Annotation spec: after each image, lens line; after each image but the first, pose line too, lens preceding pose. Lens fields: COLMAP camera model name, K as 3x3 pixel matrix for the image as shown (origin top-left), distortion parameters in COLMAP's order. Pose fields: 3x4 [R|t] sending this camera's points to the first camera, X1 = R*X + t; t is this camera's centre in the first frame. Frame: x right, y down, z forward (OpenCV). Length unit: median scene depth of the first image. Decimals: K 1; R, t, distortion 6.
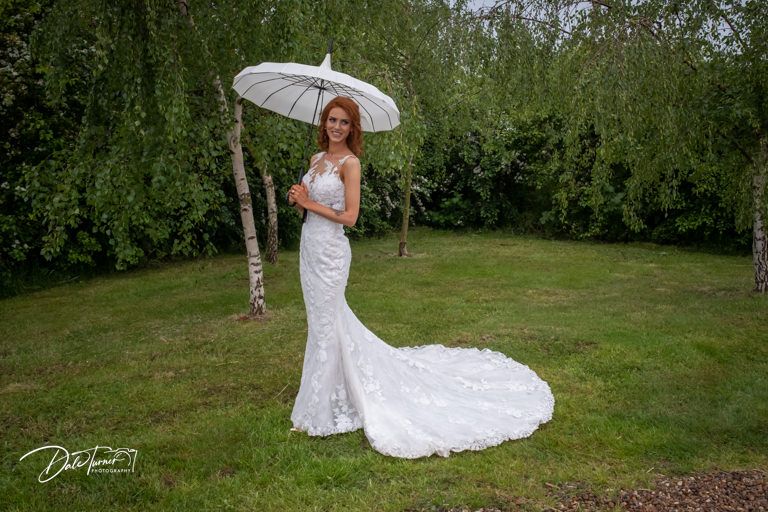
lens RADIAL K [[653.1, 0, 384.2], [0, 653.1, 255.3], [0, 0, 1]] dist [-0.001799, -0.004495]
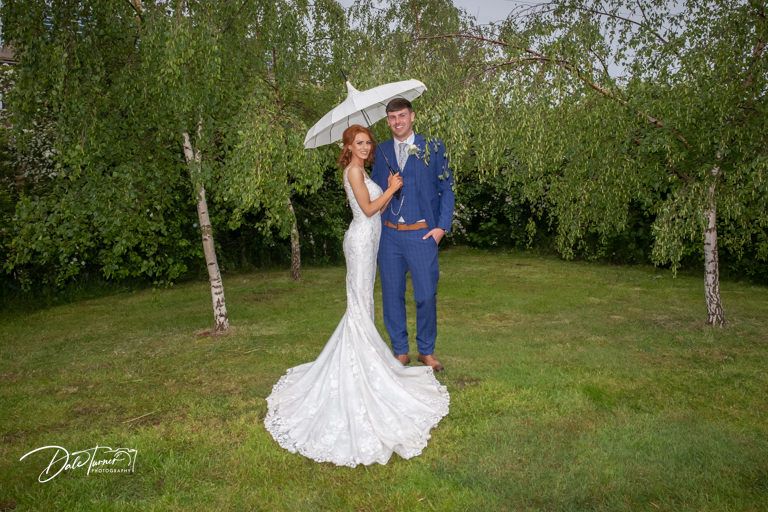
lens RADIAL K [[520.9, 0, 383.7], [0, 520.9, 256.1], [0, 0, 1]] dist [-0.005766, -0.000976]
pose [[0.986567, 0.017733, -0.162394, 0.174482], [-0.020215, 0.999703, -0.013645, -0.024143], [0.162104, 0.016745, 0.986632, 0.104261]]
